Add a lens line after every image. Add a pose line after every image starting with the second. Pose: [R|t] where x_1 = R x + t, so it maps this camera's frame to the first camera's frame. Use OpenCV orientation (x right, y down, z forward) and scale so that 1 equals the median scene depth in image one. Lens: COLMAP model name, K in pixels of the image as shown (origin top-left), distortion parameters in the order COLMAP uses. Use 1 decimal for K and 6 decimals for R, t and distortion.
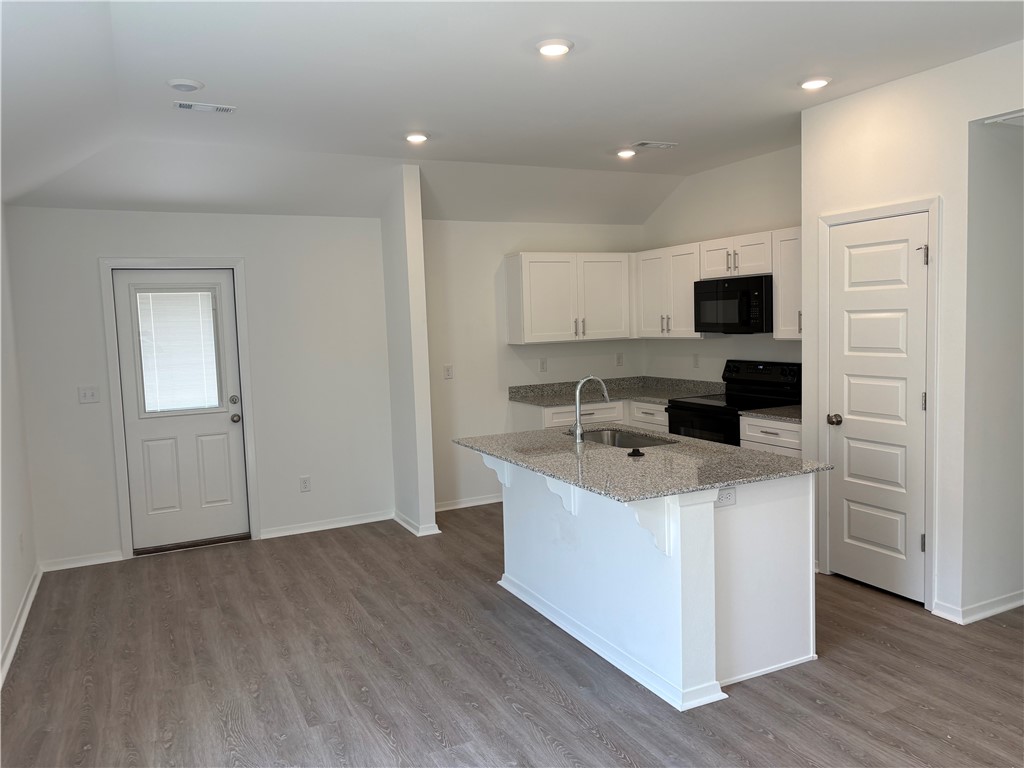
lens RADIAL K [[773.1, 0, 512.8], [0, 773.1, 378.1], [0, 0, 1]] dist [0.006604, 0.002759]
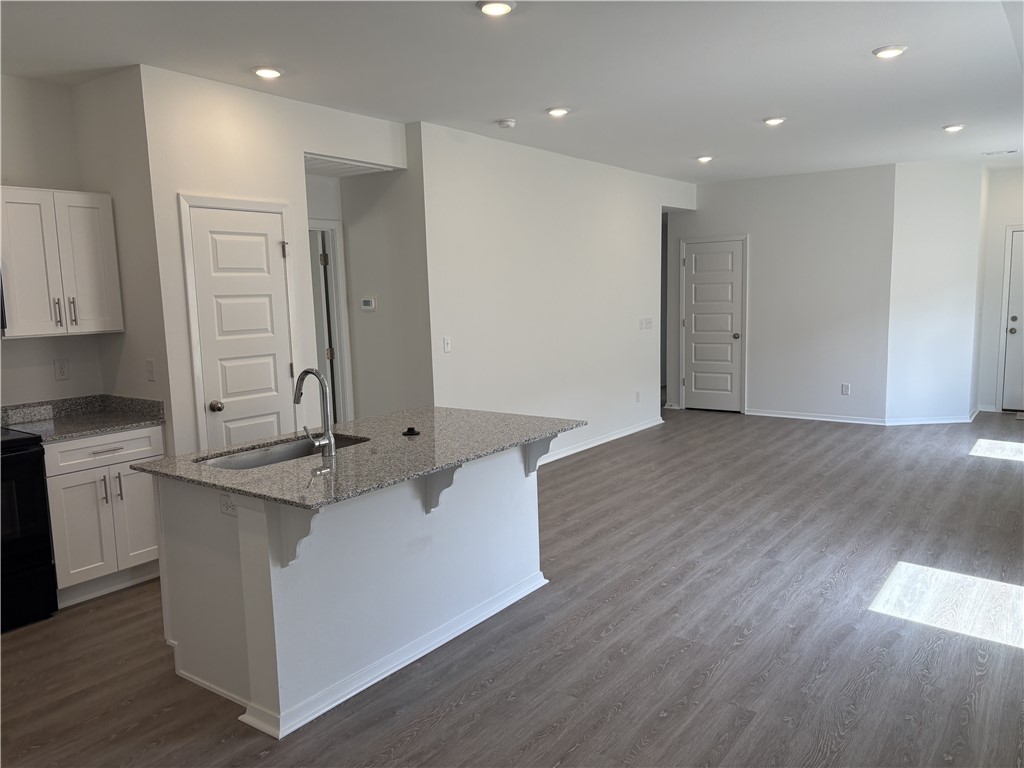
lens RADIAL K [[773.1, 0, 512.9], [0, 773.1, 391.1], [0, 0, 1]] dist [0.006604, 0.002759]
pose [[-0.464803, -0.076605, 0.882094, -0.826415], [0.108731, 0.983771, 0.142729, -0.085629], [-0.878713, 0.162252, -0.448930, 1.450471]]
